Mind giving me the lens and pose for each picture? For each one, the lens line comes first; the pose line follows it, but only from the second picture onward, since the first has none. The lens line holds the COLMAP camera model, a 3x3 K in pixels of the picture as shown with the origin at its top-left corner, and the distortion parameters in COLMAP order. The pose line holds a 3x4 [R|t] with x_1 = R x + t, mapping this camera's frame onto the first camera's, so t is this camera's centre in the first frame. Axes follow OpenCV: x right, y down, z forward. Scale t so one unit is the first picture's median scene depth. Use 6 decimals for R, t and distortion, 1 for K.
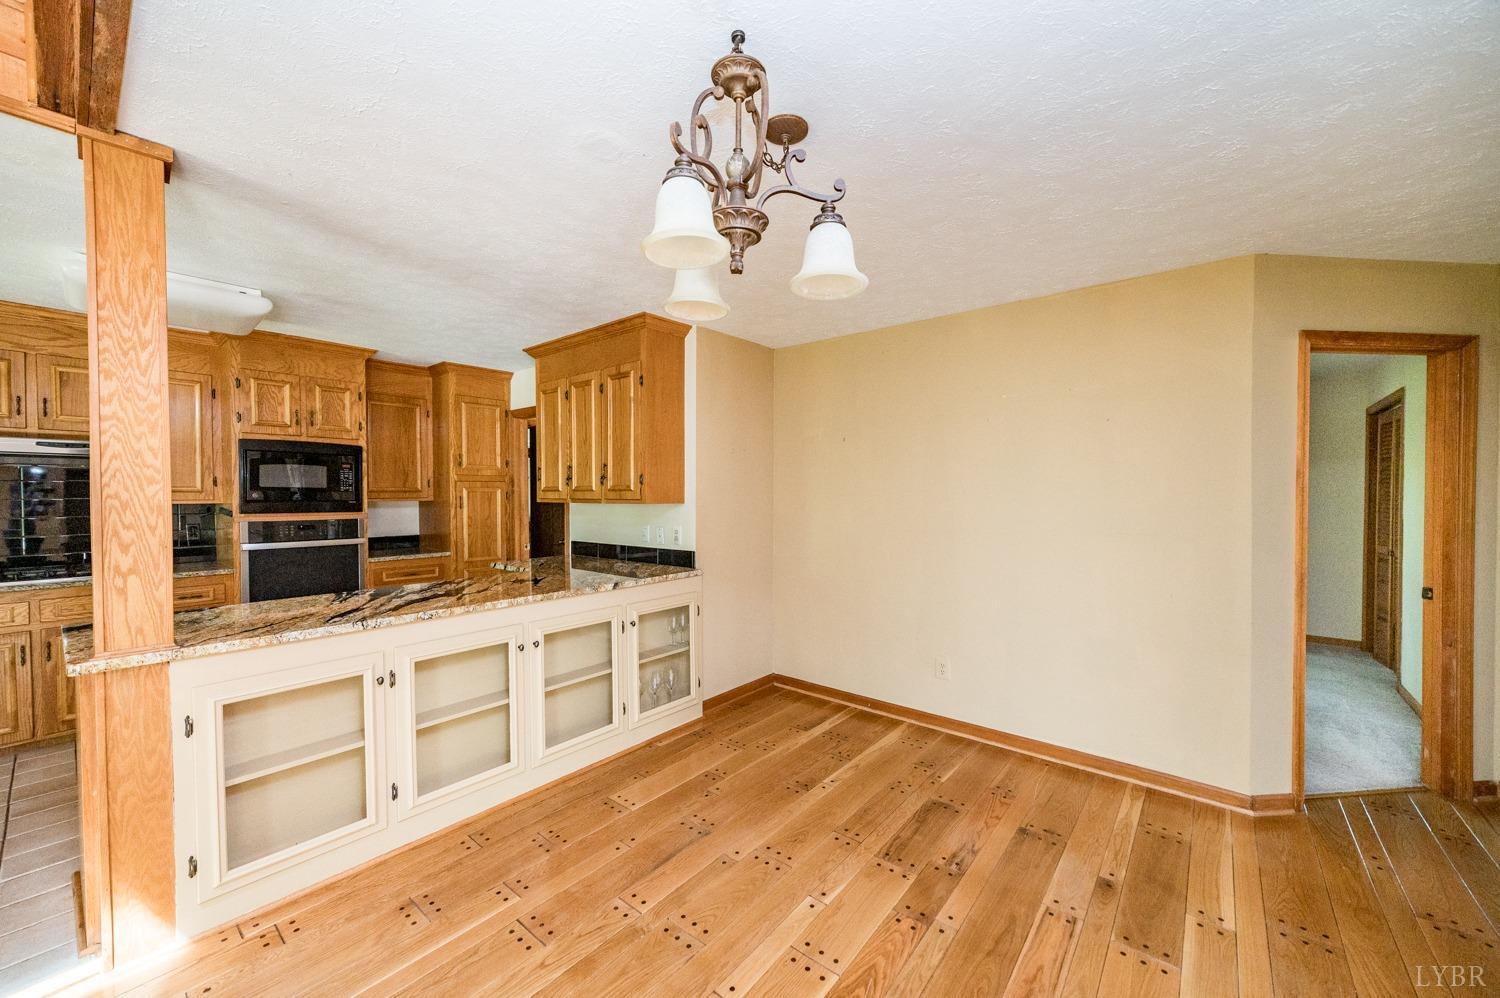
lens RADIAL K [[569.5, 0, 744.9], [0, 569.5, 506.2], [0, 0, 1]] dist [-0.004051, 0.001591]
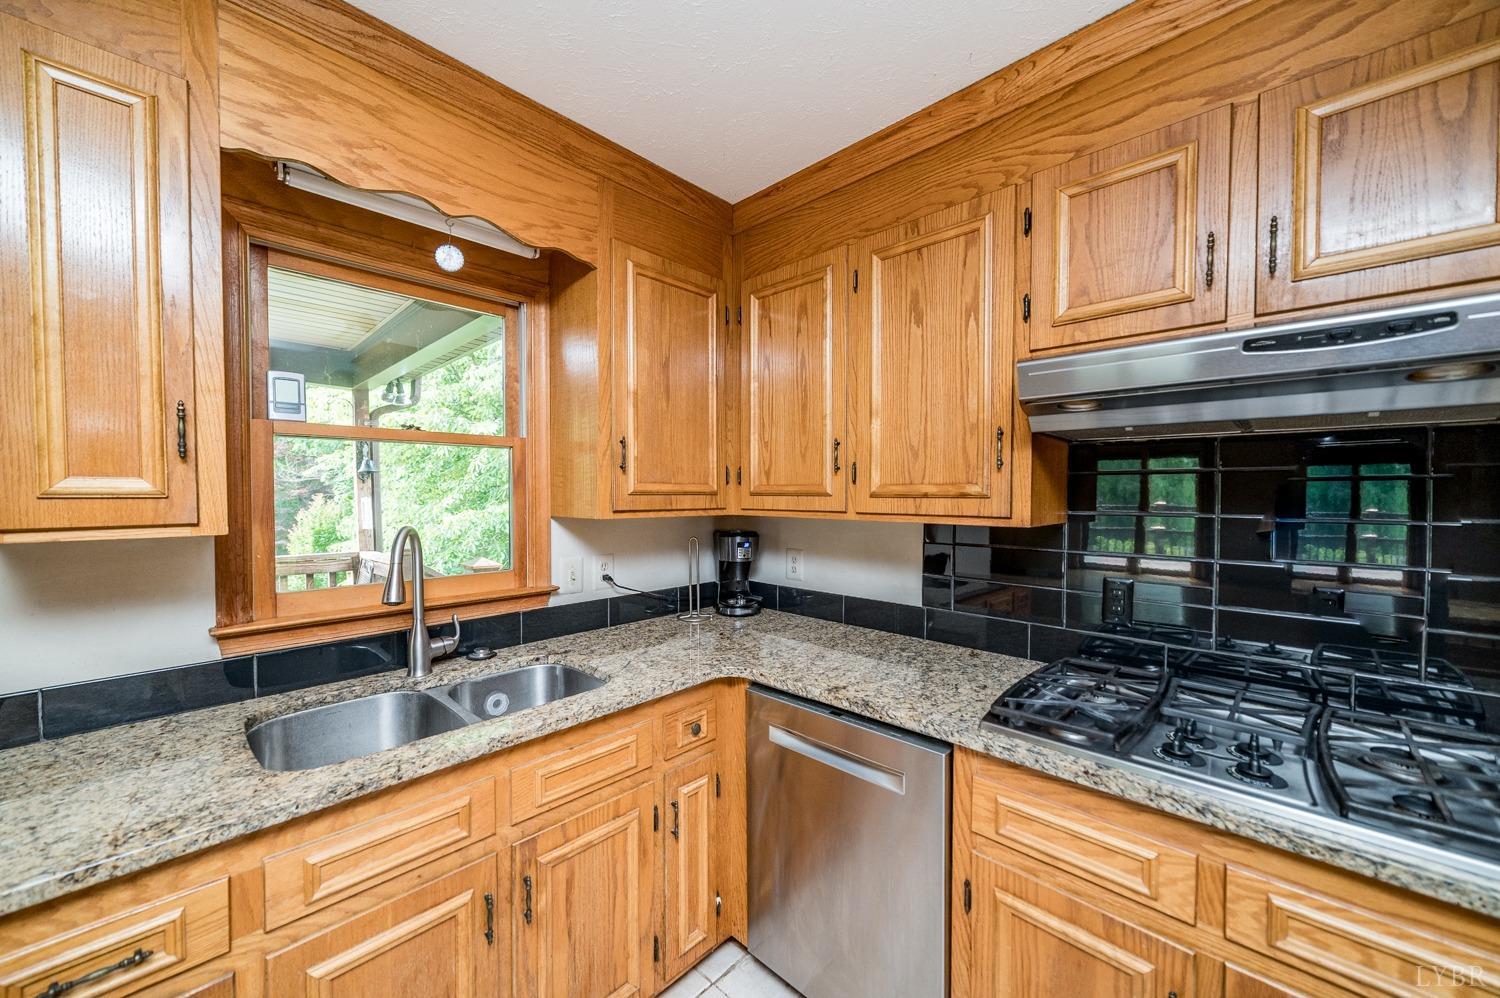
lens RADIAL K [[569.5, 0, 747.9], [0, 569.5, 505.9], [0, 0, 1]] dist [-0.004051, 0.001591]
pose [[-0.072382, 0.024094, -0.997086, -0.733406], [-0.023723, 0.999384, 0.025871, -0.019716], [0.997095, 0.025526, -0.071766, 0.604658]]
